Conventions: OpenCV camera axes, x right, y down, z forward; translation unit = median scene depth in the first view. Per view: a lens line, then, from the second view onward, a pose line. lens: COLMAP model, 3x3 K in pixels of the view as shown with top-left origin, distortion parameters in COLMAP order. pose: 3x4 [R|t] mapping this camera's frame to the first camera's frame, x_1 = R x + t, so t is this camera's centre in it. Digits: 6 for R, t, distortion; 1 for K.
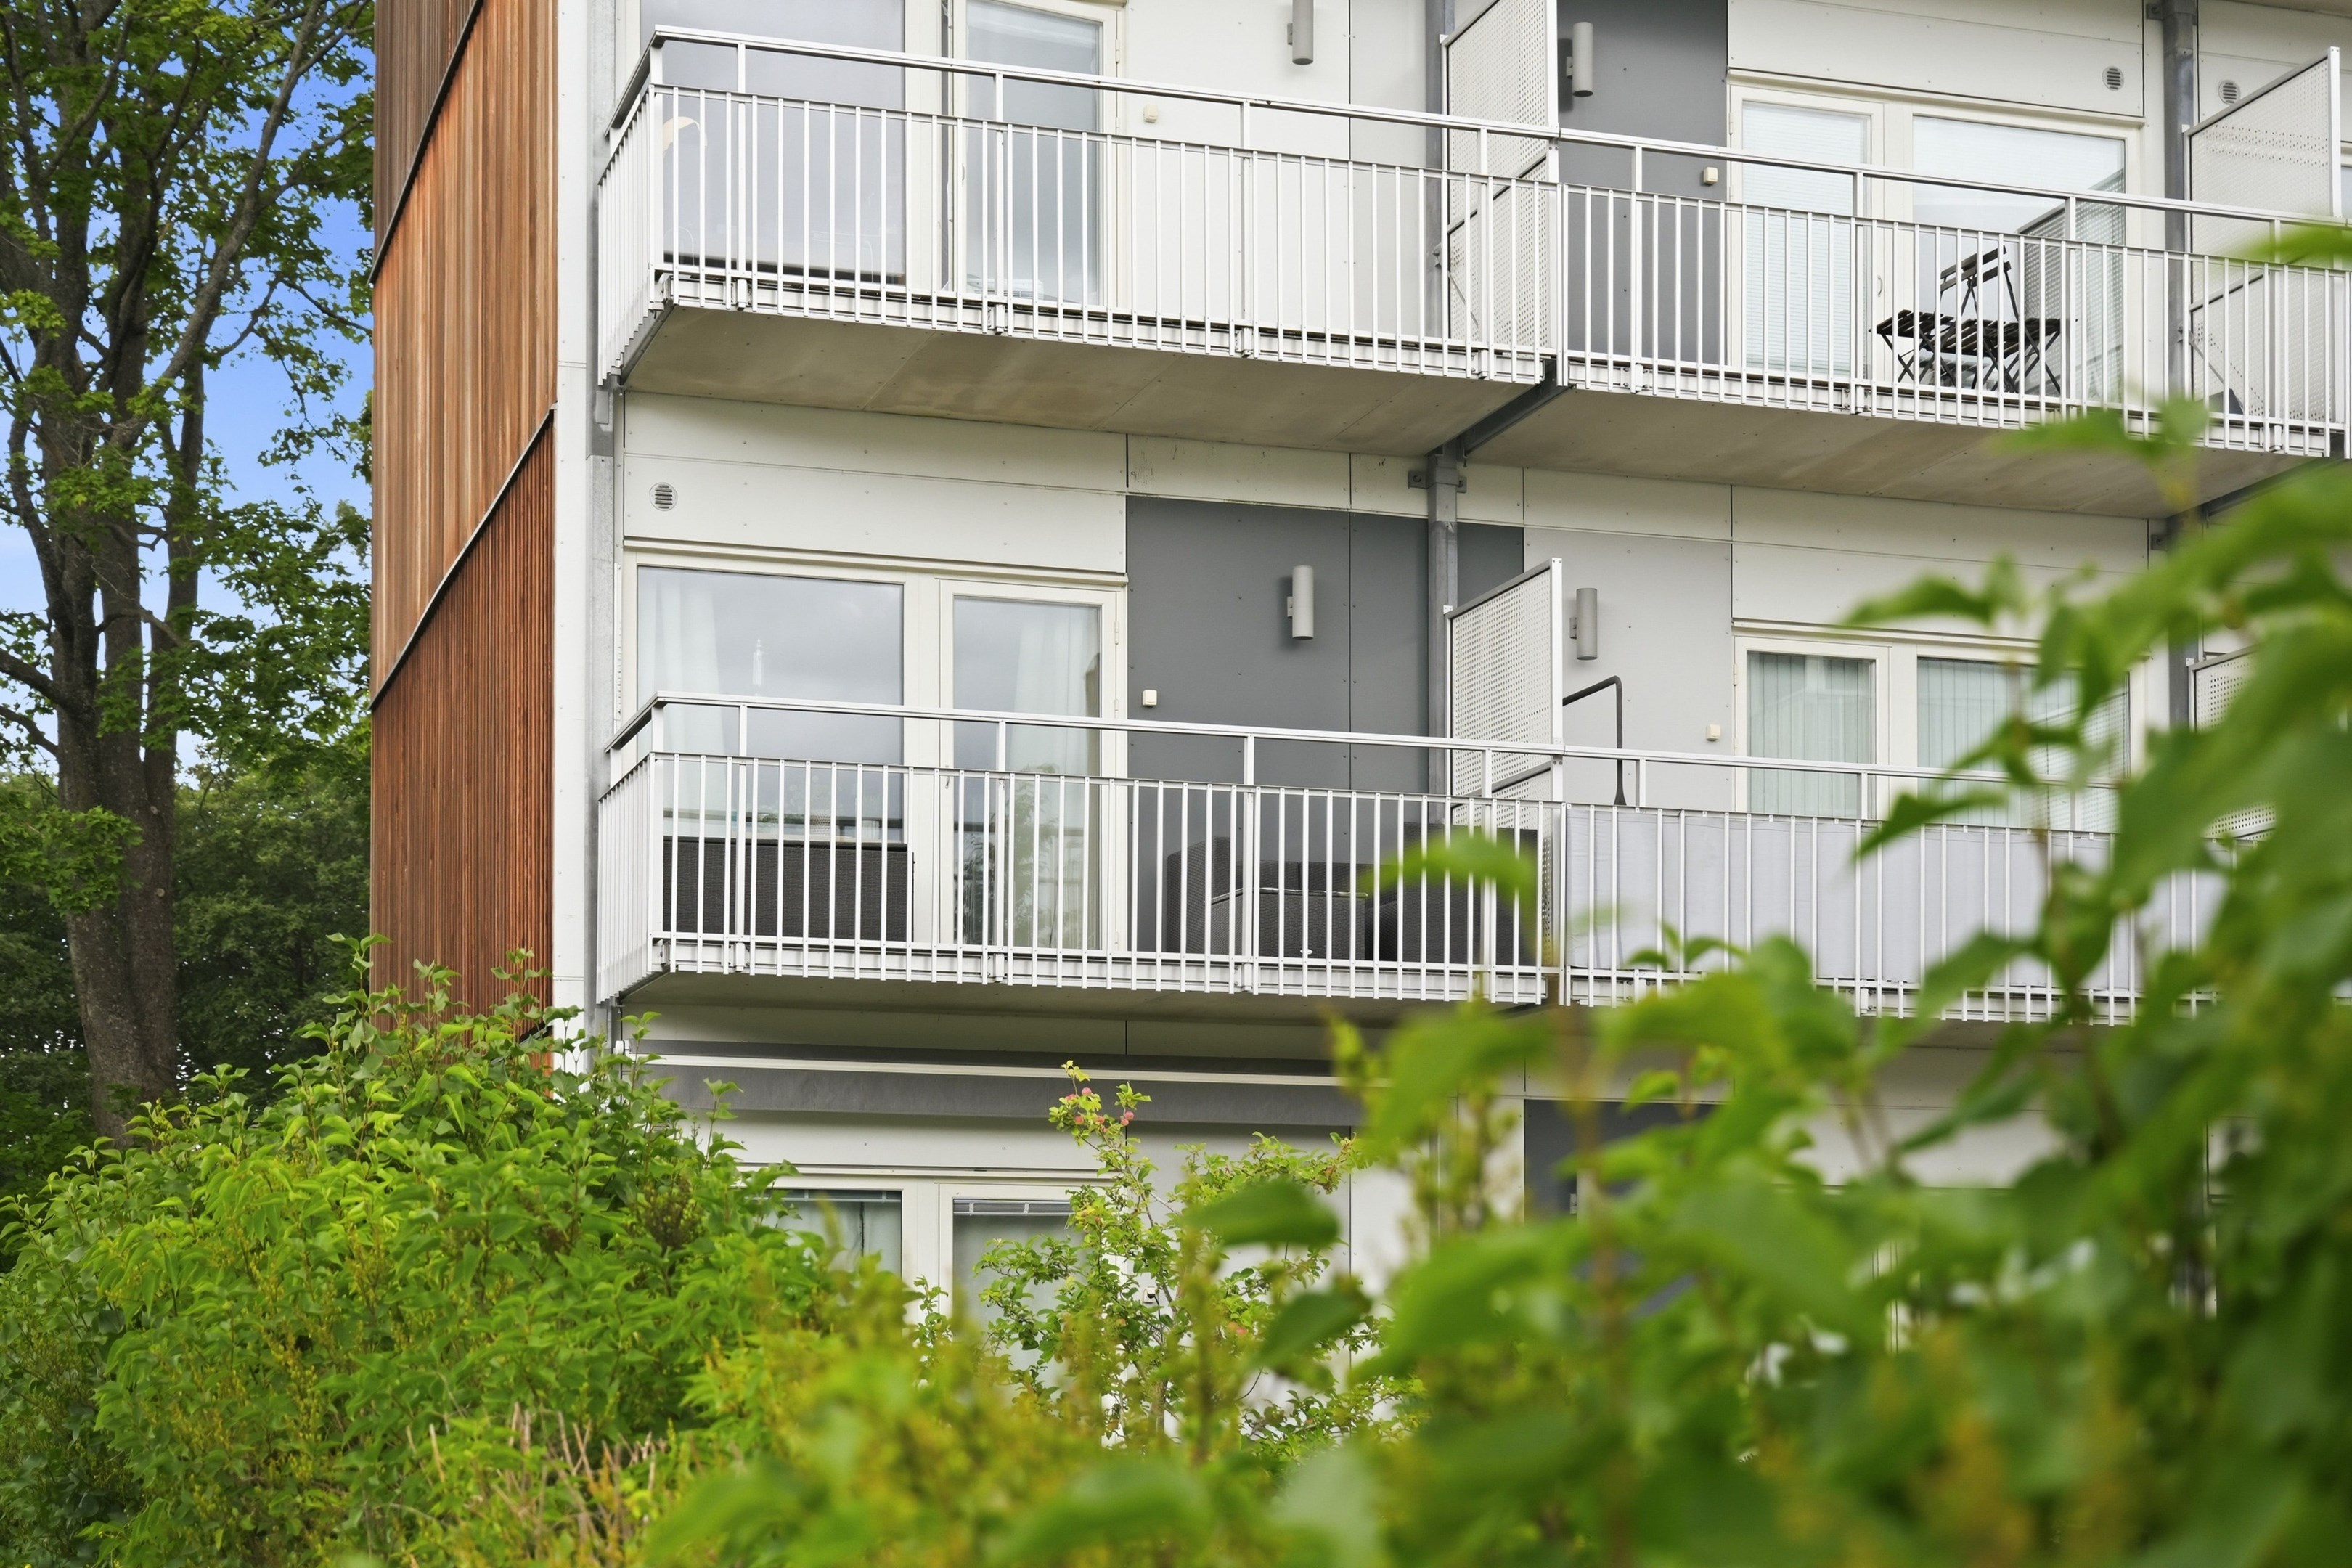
lens RADIAL K [[3743.7, 0, 1177.9], [0, 3743.7, 789.1], [0, 0, 1]] dist [0.018833, 0.000000]
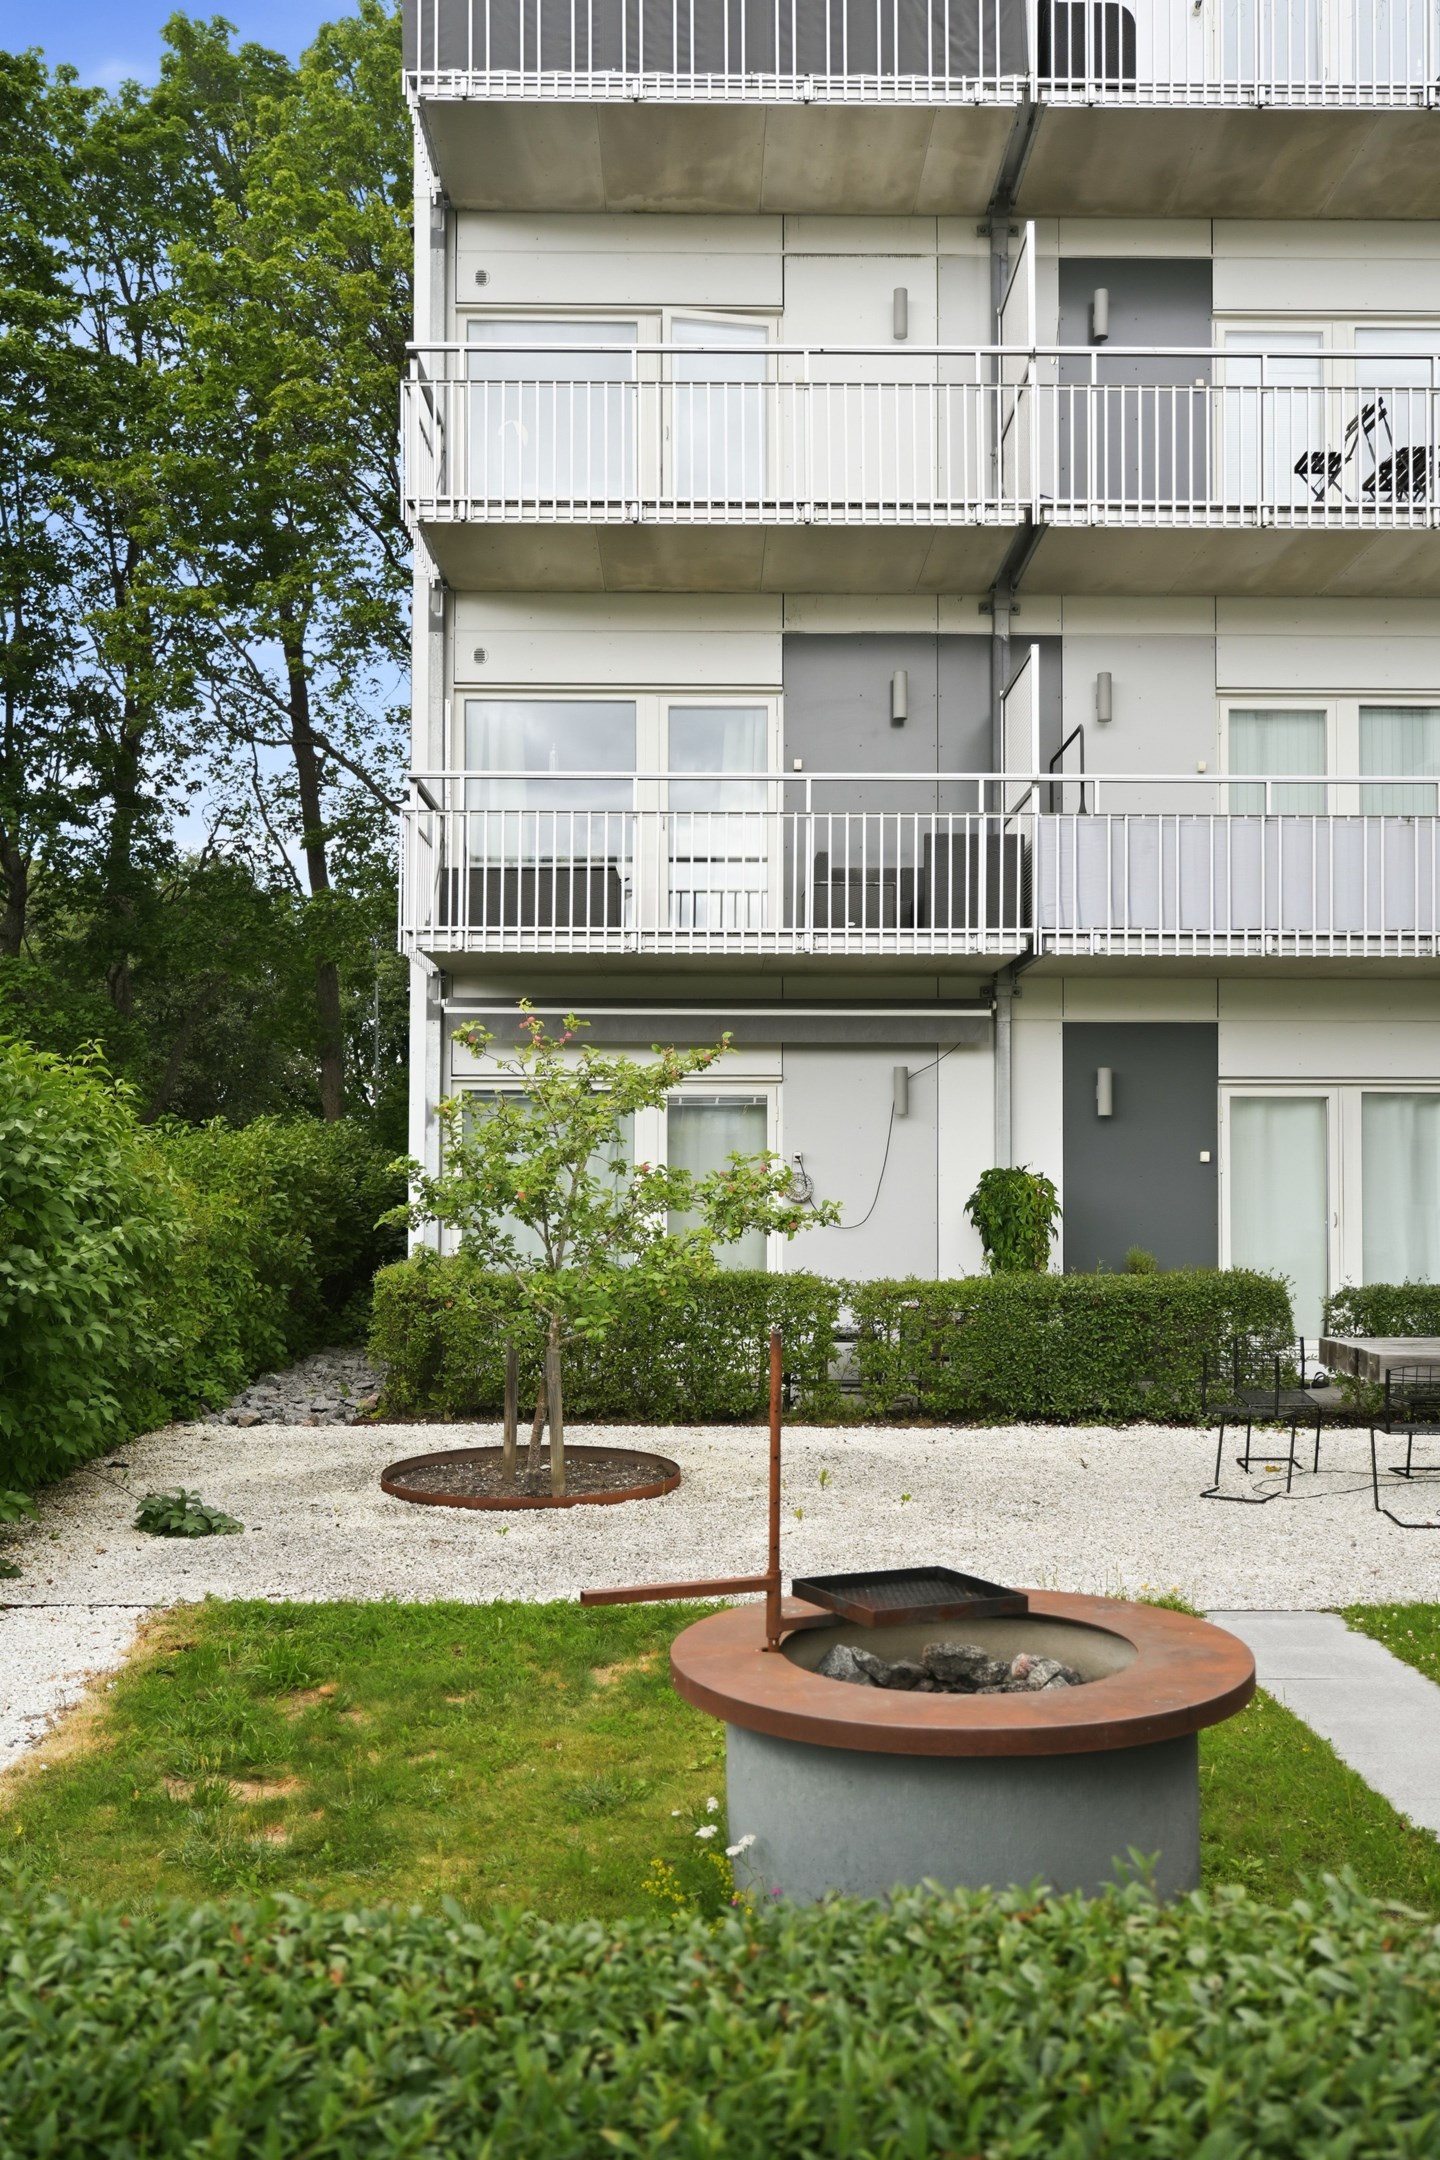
lens RADIAL K [[1799.6, 0, 718.6], [0, 1799.6, 1097.2], [0, 0, 1]] dist [-0.000095, 0.009823]
pose [[0.952362, -0.007982, -0.304864, 0.192167], [0.047111, 0.991508, 0.121211, 0.020873], [0.301308, -0.129799, 0.944651, 0.273278]]
